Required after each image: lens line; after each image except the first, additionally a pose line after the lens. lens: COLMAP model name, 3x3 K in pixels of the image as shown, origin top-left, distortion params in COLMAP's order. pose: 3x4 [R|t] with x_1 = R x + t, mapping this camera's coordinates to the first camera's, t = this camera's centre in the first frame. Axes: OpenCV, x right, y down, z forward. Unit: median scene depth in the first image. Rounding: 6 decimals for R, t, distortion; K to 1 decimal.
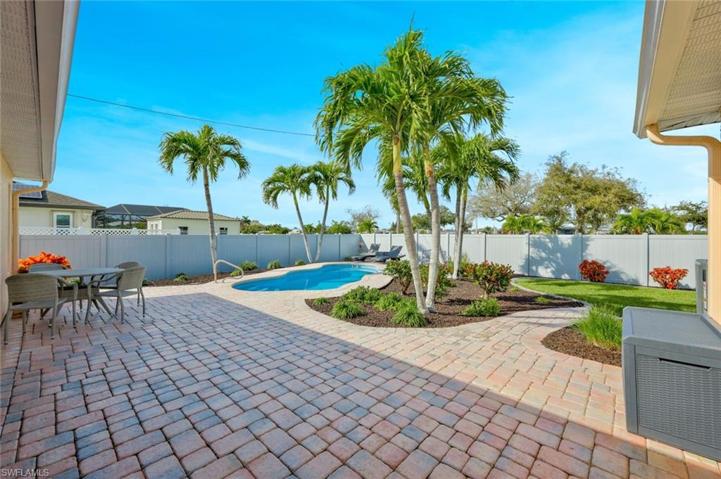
lens RADIAL K [[293.3, 0, 357.8], [0, 293.3, 234.7], [0, 0, 1]] dist [-0.000627, -0.000103]
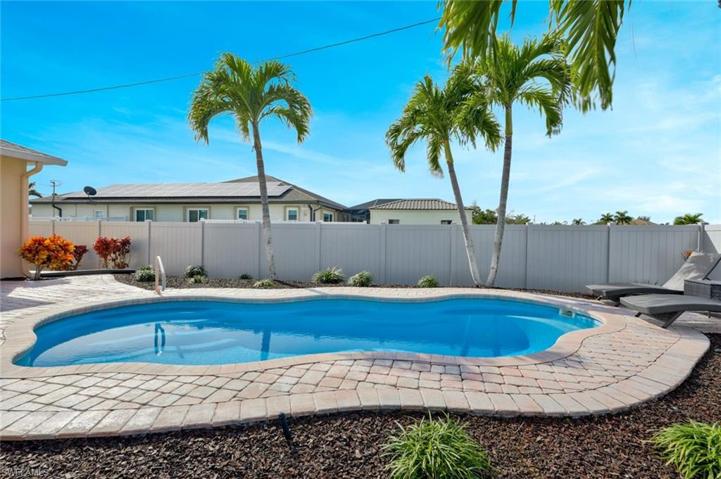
lens RADIAL K [[293.3, 0, 357.8], [0, 293.3, 234.7], [0, 0, 1]] dist [-0.000627, -0.000103]
pose [[0.481927, 0.018097, -0.876024, 0.138826], [-0.025684, 0.999649, 0.006521, 0.015622], [0.875835, 0.019357, 0.482223, 0.600959]]
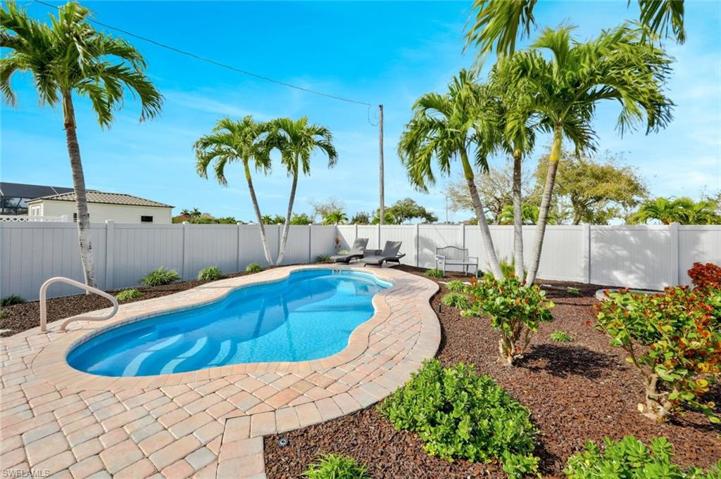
lens RADIAL K [[302.0, 0, 345.4], [0, 302.0, 228.1], [0, 0, 1]] dist [-0.023582, -0.000133]
pose [[0.995837, 0.002161, 0.091122, -0.054319], [-0.001878, 0.999993, -0.003182, 0.008772], [-0.091128, 0.002998, 0.995835, 0.300319]]
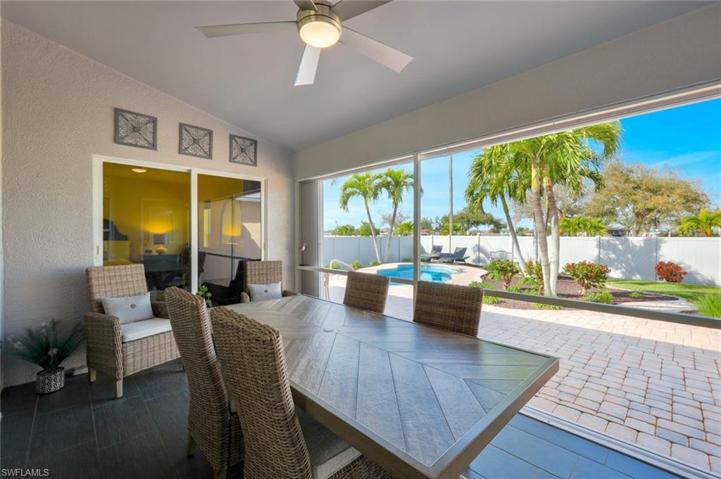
lens RADIAL K [[306.5, 0, 360.5], [0, 306.5, 239.5], [0, 0, 1]] dist [-0.001433, 0.000046]
pose [[0.998028, 0.000179, -0.062770, -0.165299], [0.000562, 0.999930, 0.011781, -0.003419], [0.062767, -0.011793, 0.997959, -0.114644]]
